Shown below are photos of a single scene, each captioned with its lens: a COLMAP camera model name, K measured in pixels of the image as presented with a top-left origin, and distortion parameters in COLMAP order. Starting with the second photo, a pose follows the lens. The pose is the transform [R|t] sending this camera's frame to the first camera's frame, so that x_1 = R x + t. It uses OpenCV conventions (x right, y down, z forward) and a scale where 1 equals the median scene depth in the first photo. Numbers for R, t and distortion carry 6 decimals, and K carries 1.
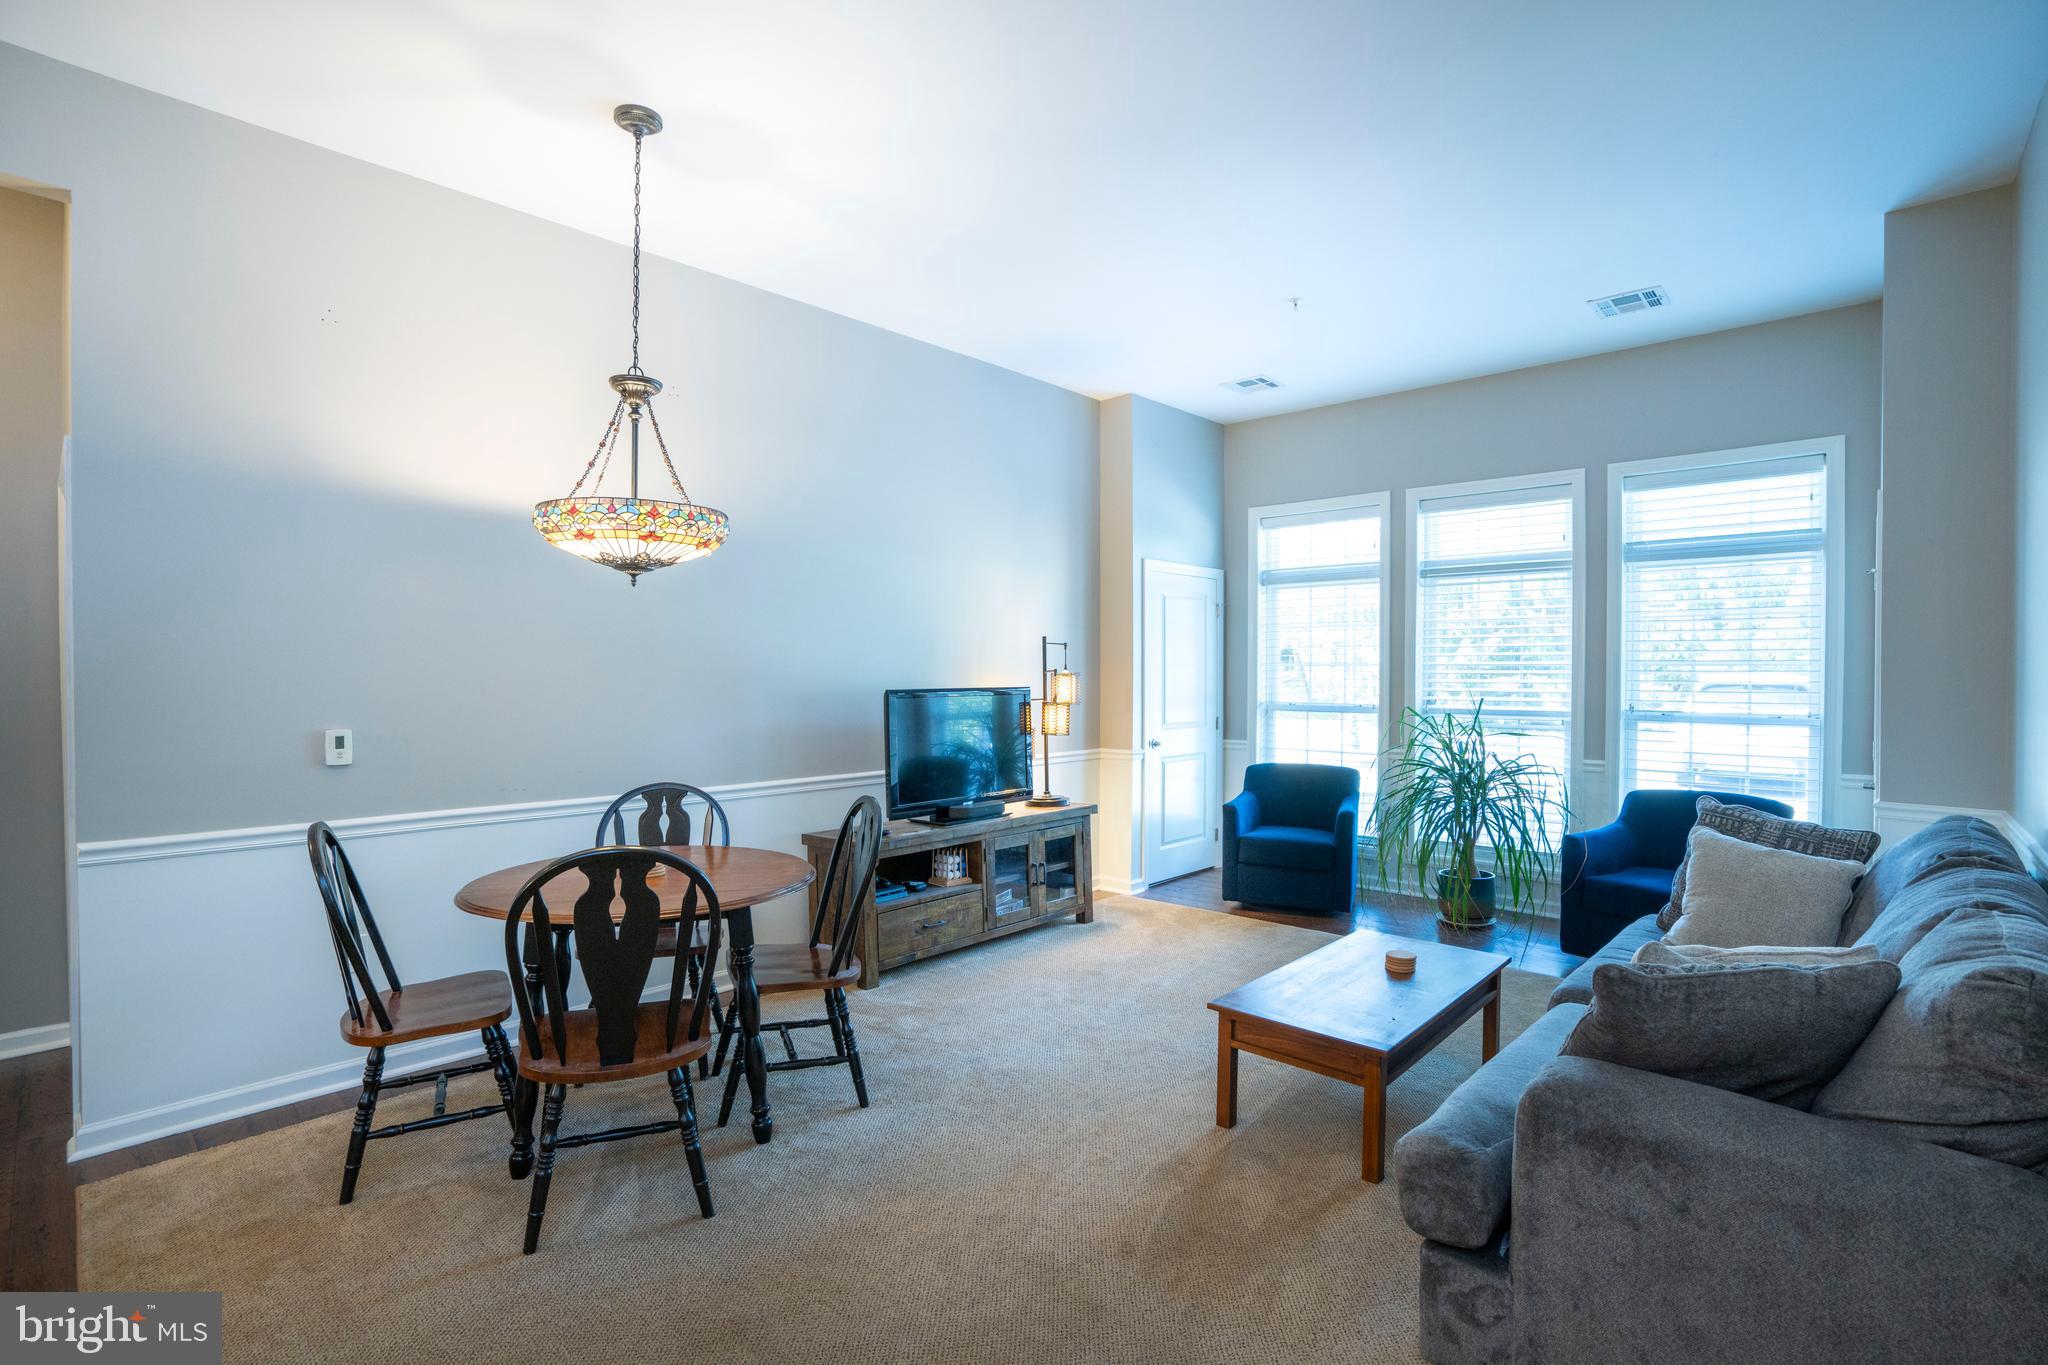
lens RADIAL K [[946.8, 0, 1020.0], [0, 946.8, 688.3], [0, 0, 1]] dist [-0.063352, 0.025987]
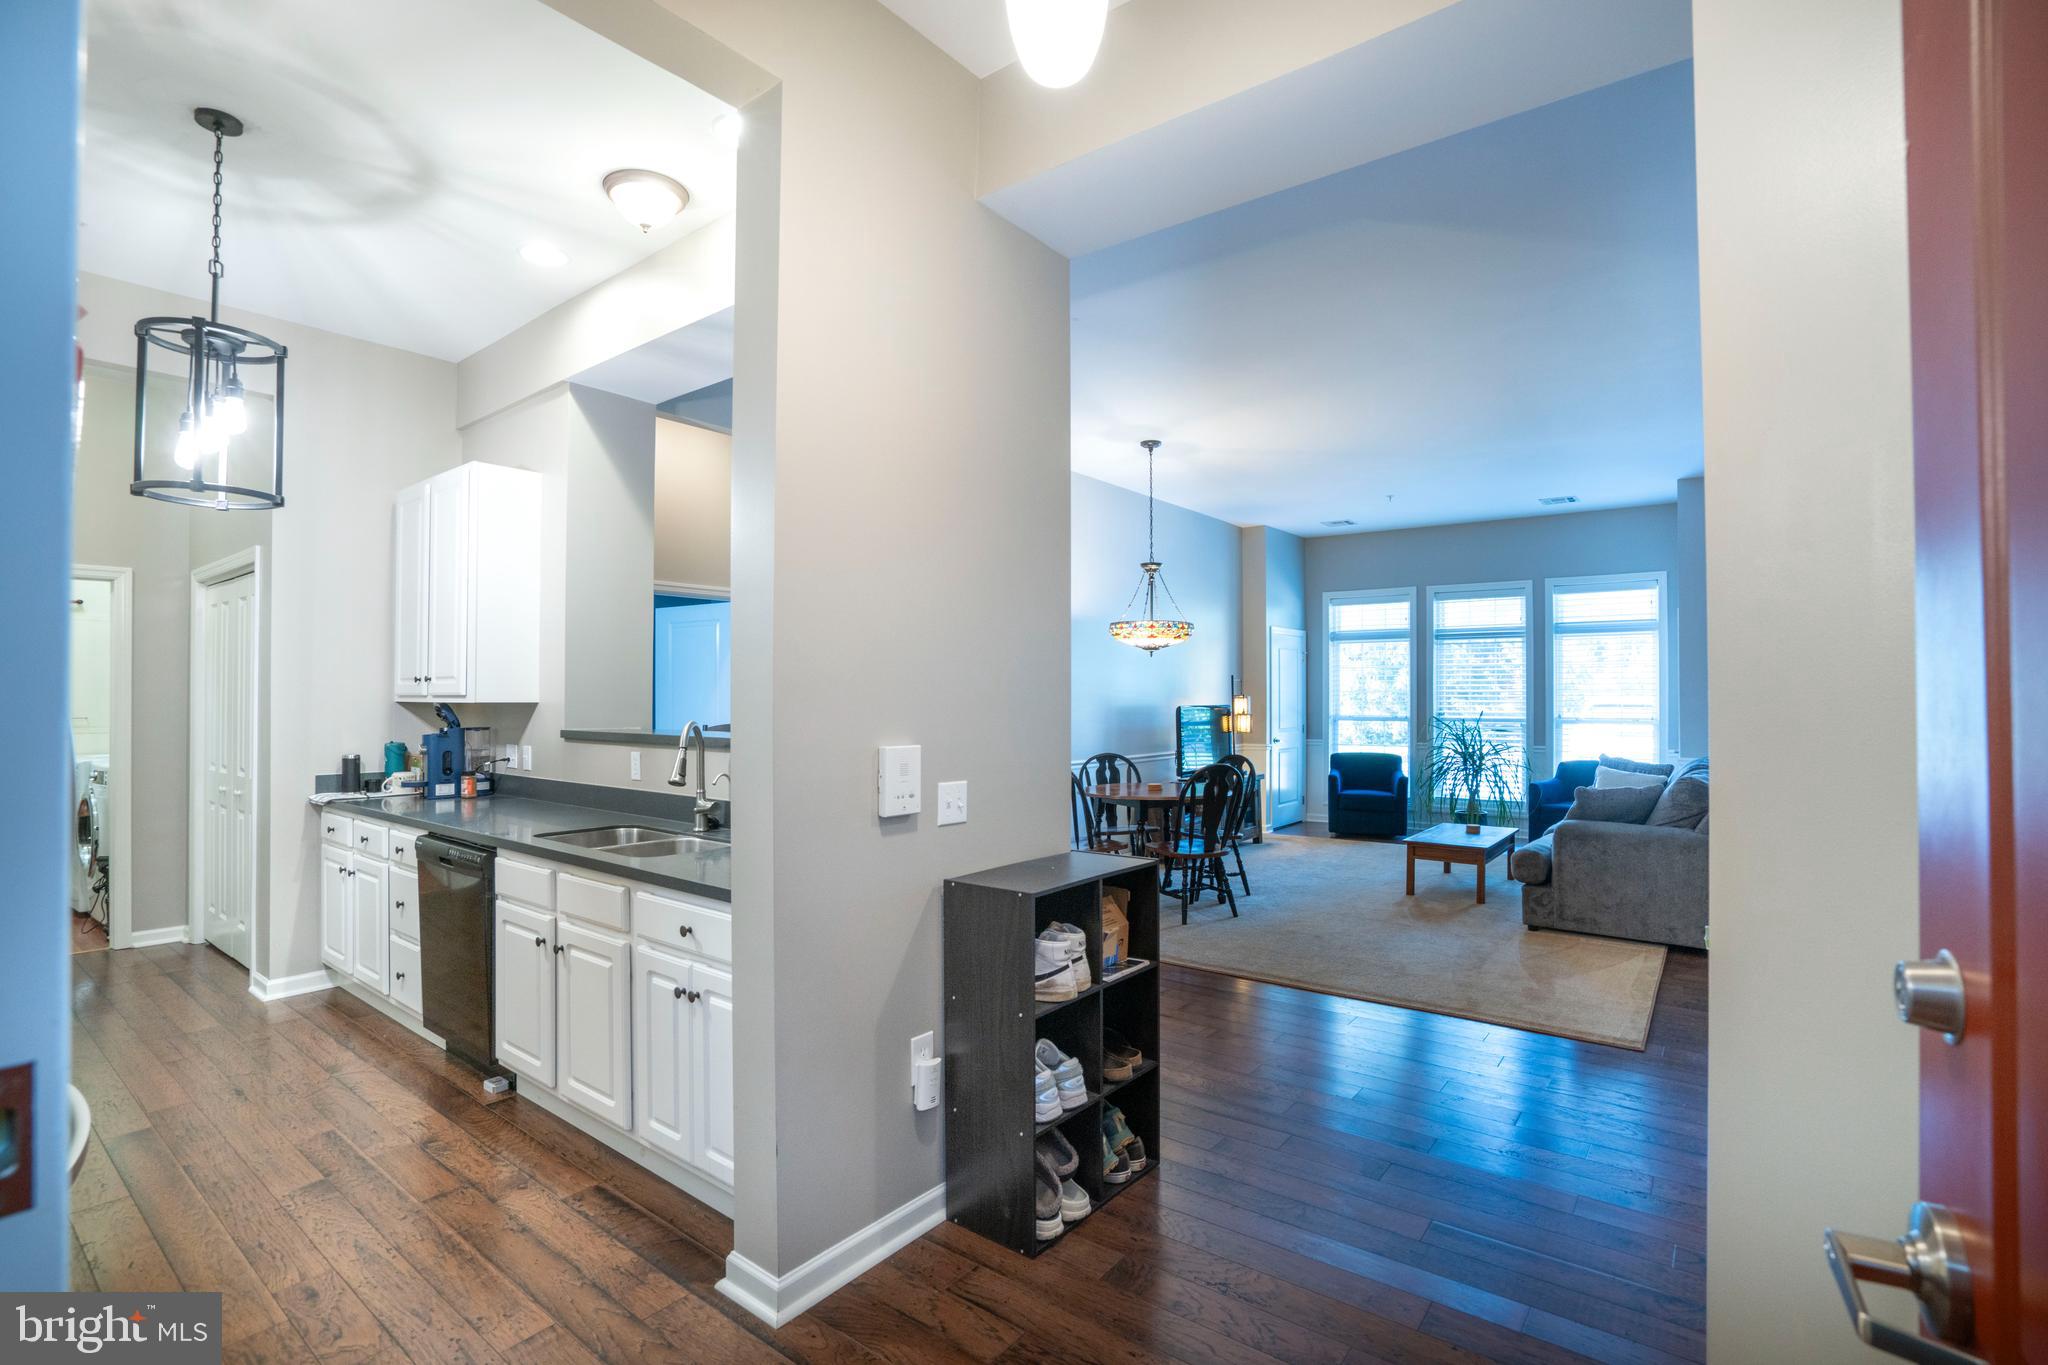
lens RADIAL K [[946.8, 0, 1020.0], [0, 946.8, 688.3], [0, 0, 1]] dist [-0.063352, 0.025987]
pose [[0.995838, 0.000099, 0.091144, -0.570013], [0.002229, 0.999674, -0.025443, 0.012329], [-0.091117, 0.025540, 0.995513, -0.729912]]
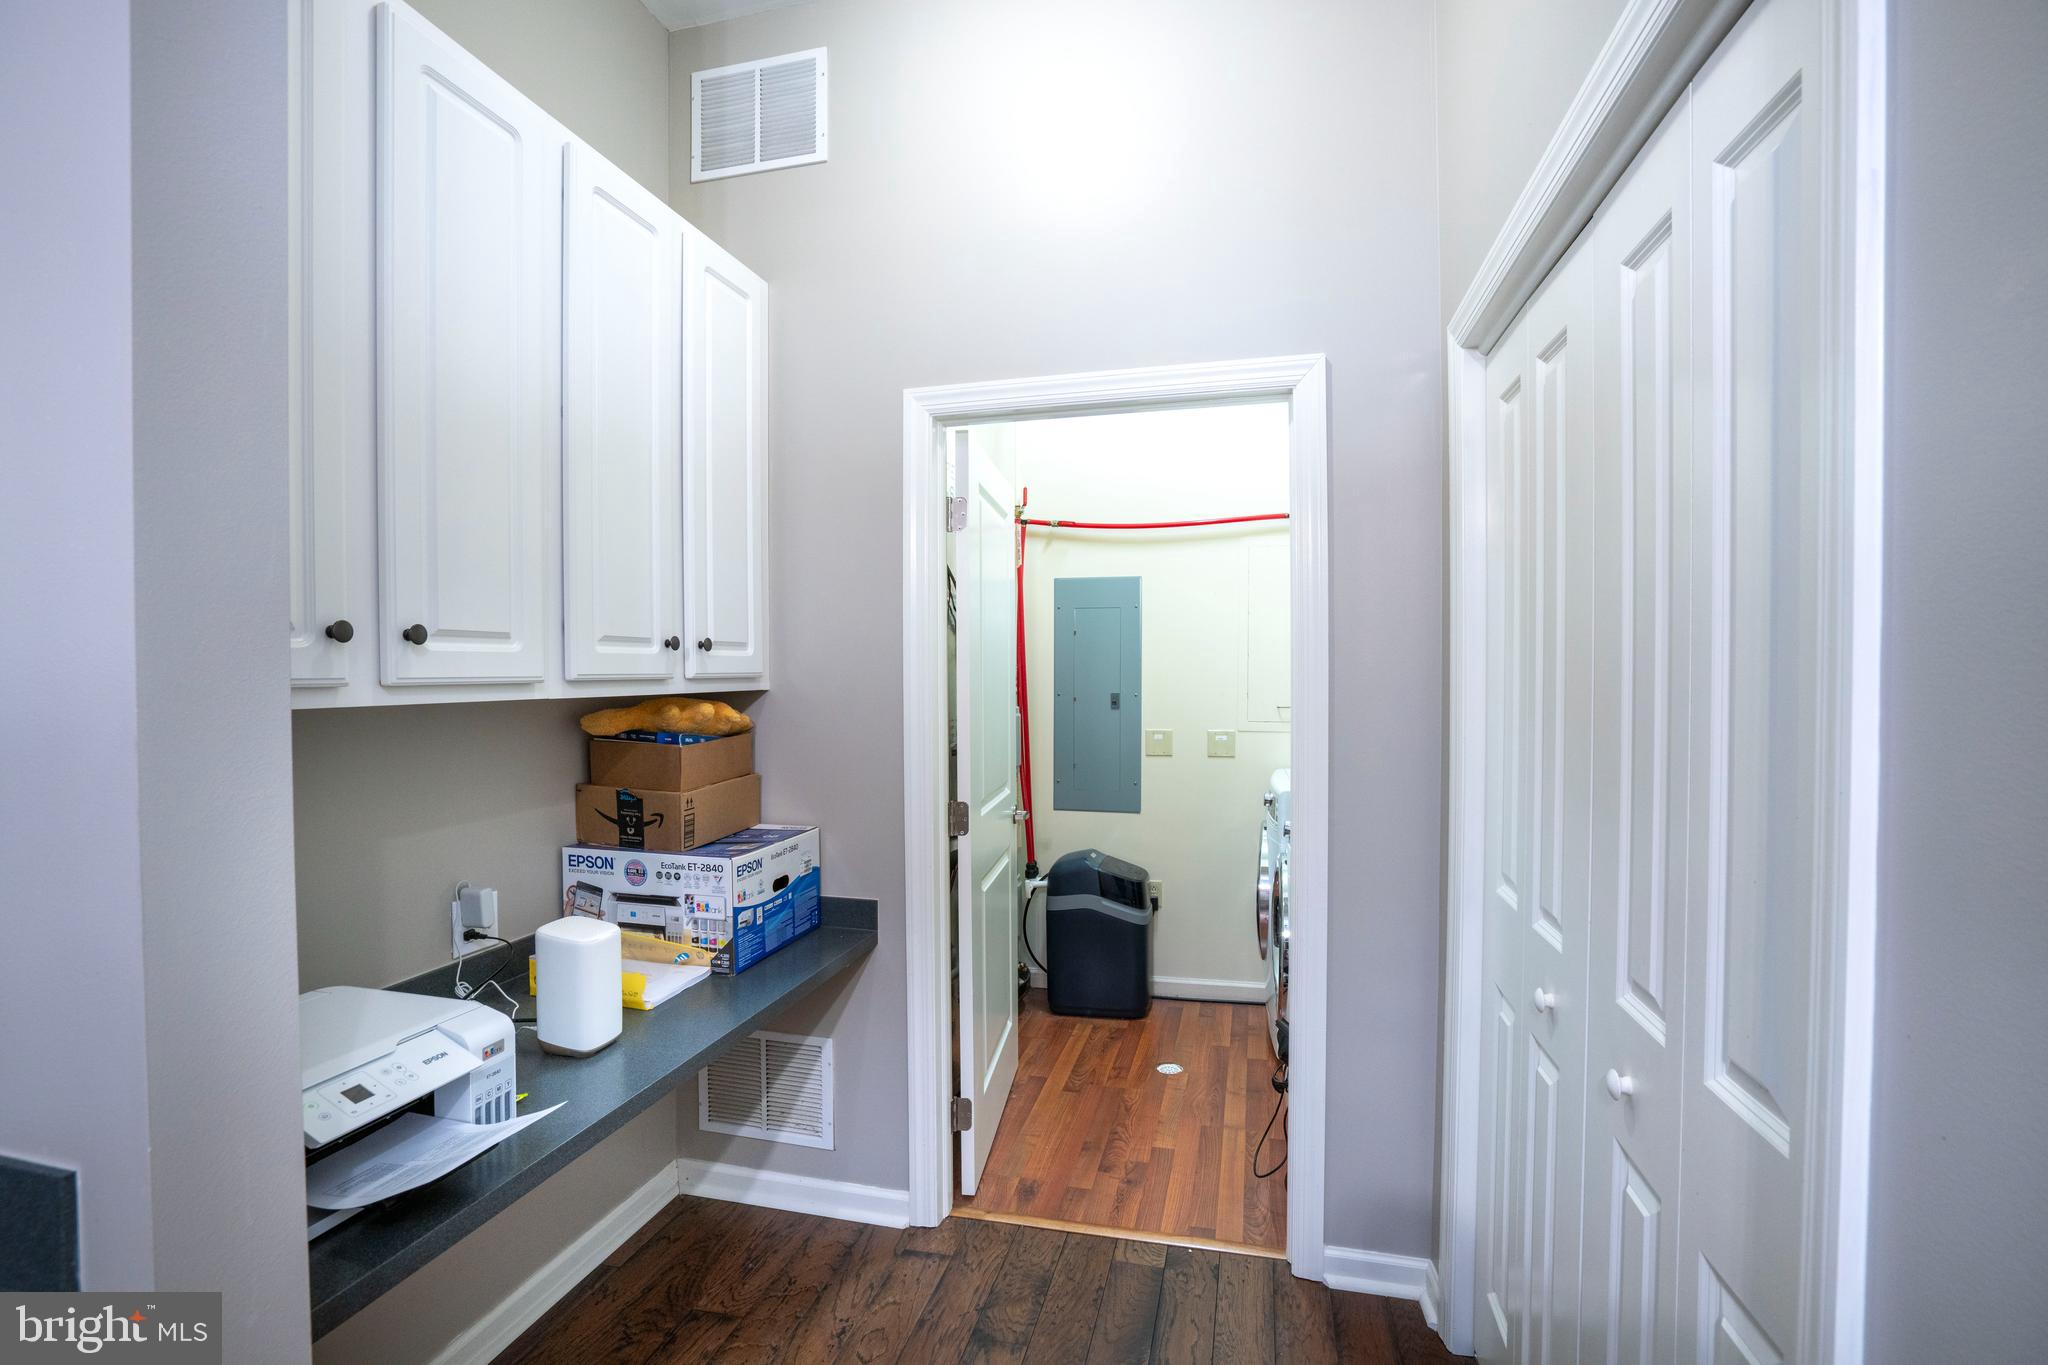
lens RADIAL K [[946.8, 0, 1020.0], [0, 946.8, 688.3], [0, 0, 1]] dist [-0.063352, 0.025987]
pose [[0.485222, 0.009267, -0.874342, -1.207537], [-0.010239, 0.999935, 0.004916, -0.000029], [0.874331, 0.006567, 0.485285, 0.105357]]
